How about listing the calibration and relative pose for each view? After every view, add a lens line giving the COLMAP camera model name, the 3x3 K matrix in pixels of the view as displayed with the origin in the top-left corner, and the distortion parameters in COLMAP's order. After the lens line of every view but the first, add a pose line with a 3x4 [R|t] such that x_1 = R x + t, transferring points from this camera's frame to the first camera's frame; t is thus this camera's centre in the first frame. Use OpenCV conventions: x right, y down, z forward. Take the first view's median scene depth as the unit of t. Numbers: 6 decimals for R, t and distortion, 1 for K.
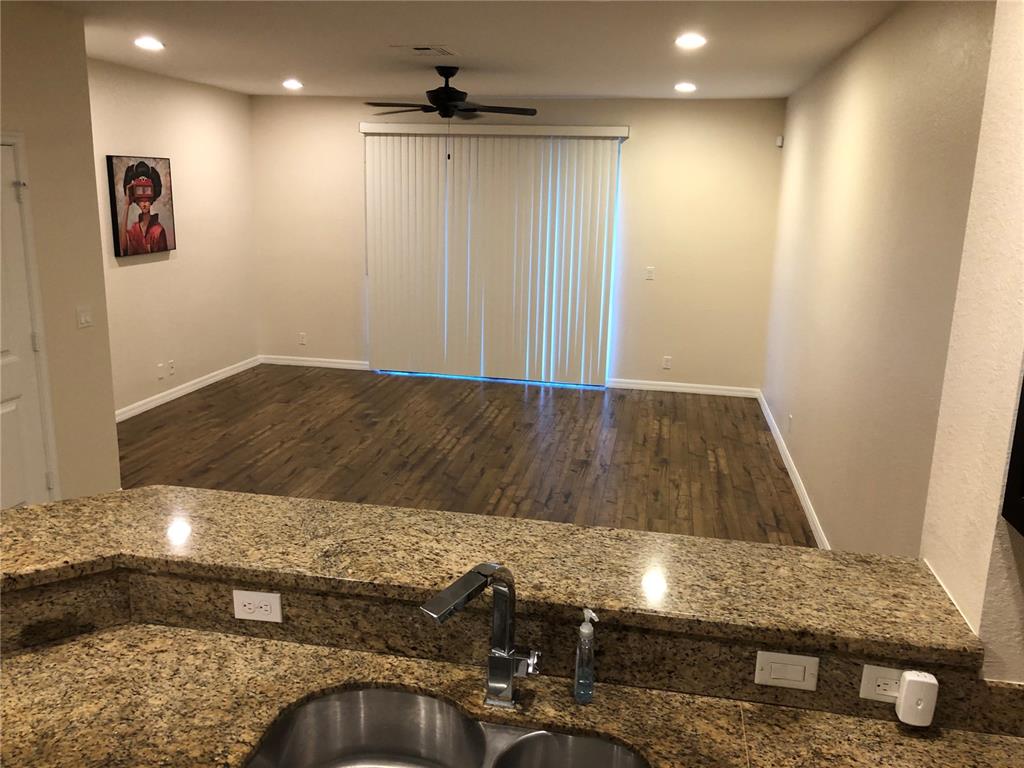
lens RADIAL K [[835.9, 0, 502.6], [0, 835.9, 377.6], [0, 0, 1]] dist [0.034957, -0.038646]
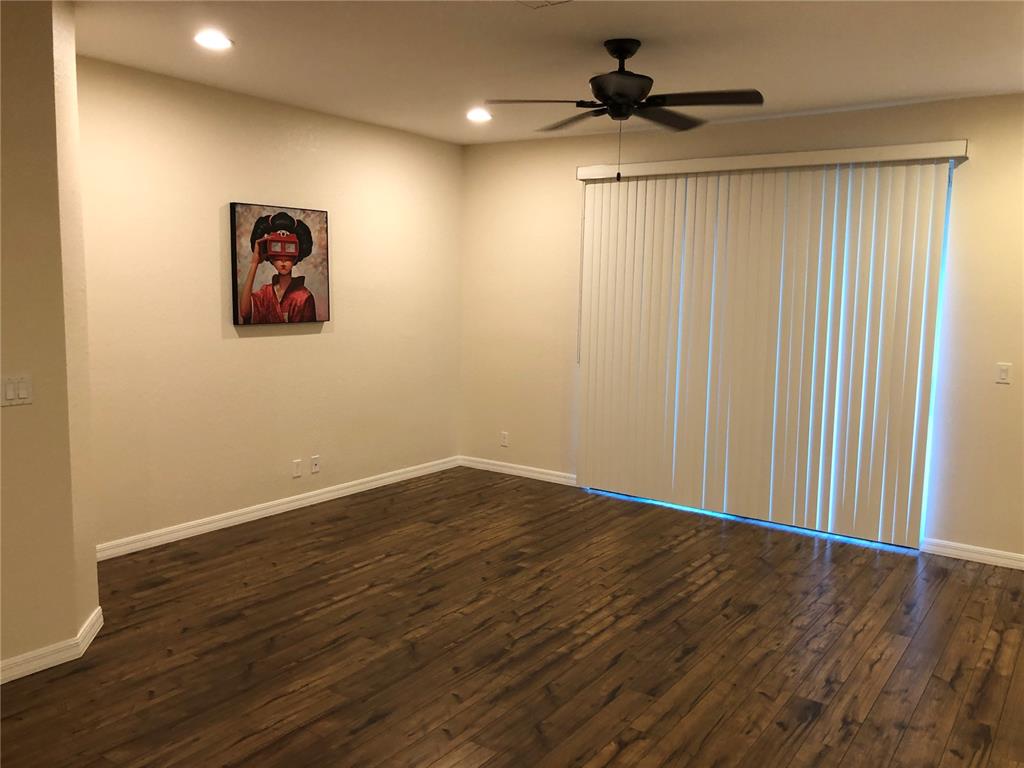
lens RADIAL K [[835.9, 0, 516.5], [0, 835.9, 379.3], [0, 0, 1]] dist [0.034957, -0.038646]
pose [[0.914306, 0.041666, -0.402874, 0.130056], [-0.088709, 0.991144, -0.098817, -0.037066], [0.395189, 0.126087, 0.909905, 0.396467]]
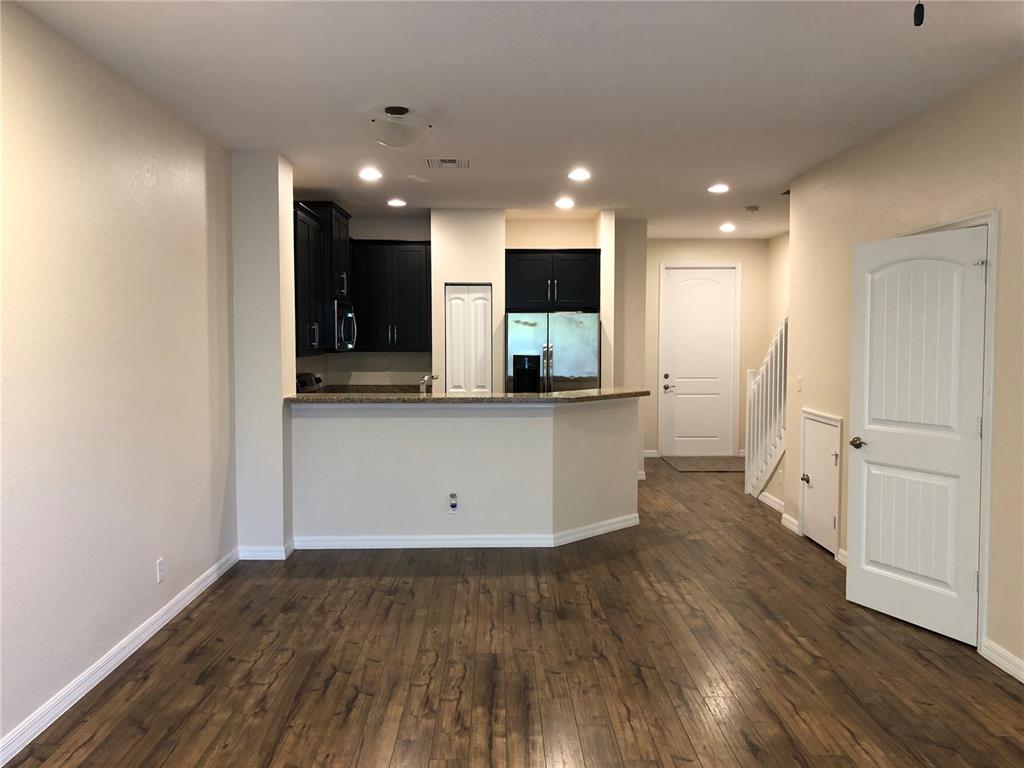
lens RADIAL K [[835.9, 0, 516.4], [0, 835.9, 382.8], [0, 0, 1]] dist [0.034957, -0.038646]
pose [[-0.976343, -0.013782, -0.215787, 0.108492], [-0.072165, 0.961516, 0.265104, -0.211841], [0.203829, 0.274404, -0.939764, 1.235067]]
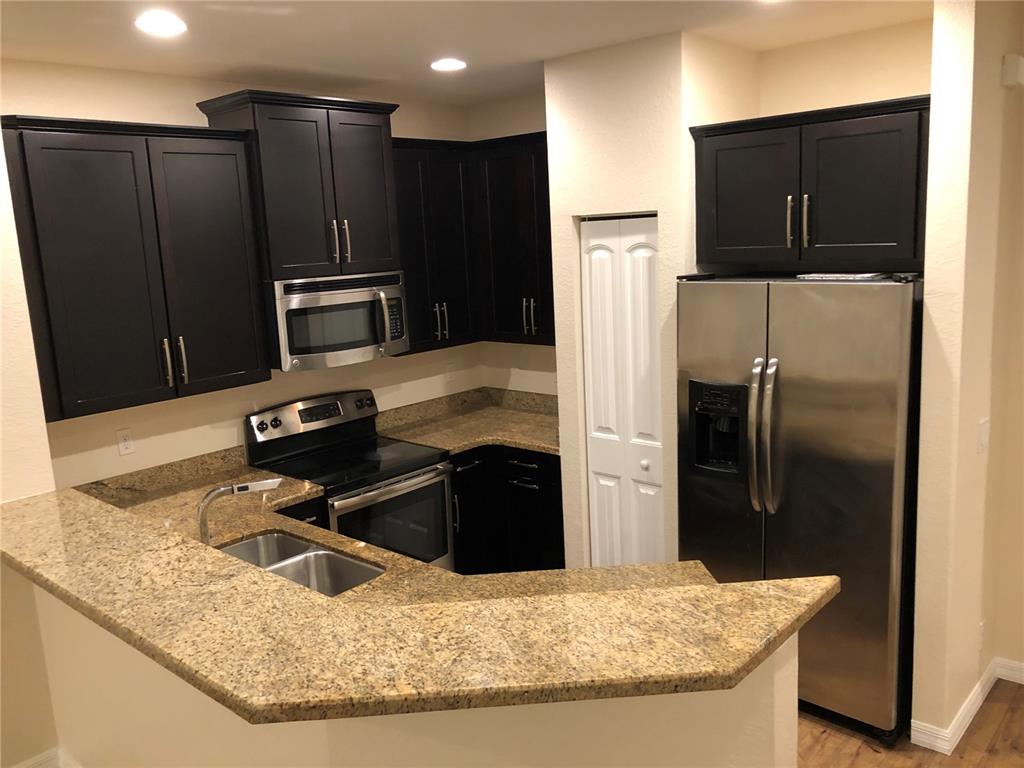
lens RADIAL K [[835.9, 0, 496.9], [0, 835.9, 373.9], [0, 0, 1]] dist [0.034957, -0.038646]
pose [[-0.854473, -0.070227, 0.514727, -0.349843], [0.143500, 0.920362, 0.363788, -0.136416], [-0.499283, 0.384711, -0.776347, 0.501113]]
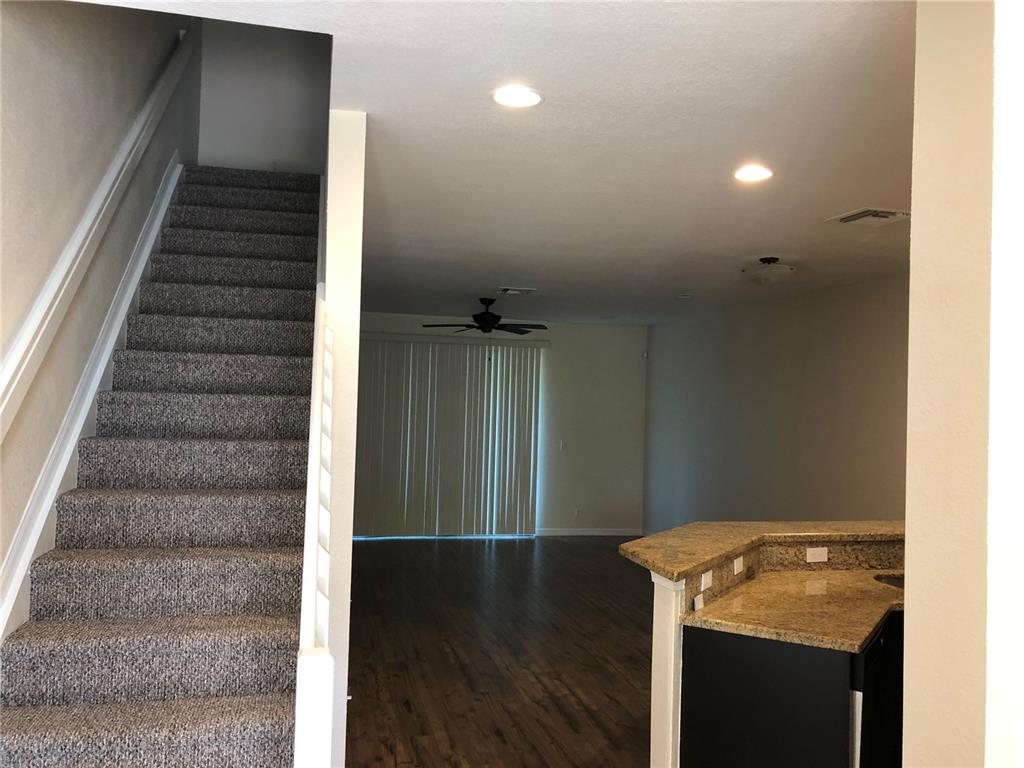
lens RADIAL K [[835.9, 0, 529.2], [0, 835.9, 387.1], [0, 0, 1]] dist [0.034957, -0.038646]
pose [[0.902263, 0.012963, 0.430991, -0.594268], [0.085492, 0.974326, -0.208278, 0.072110], [-0.422626, 0.224768, 0.877990, -0.225084]]
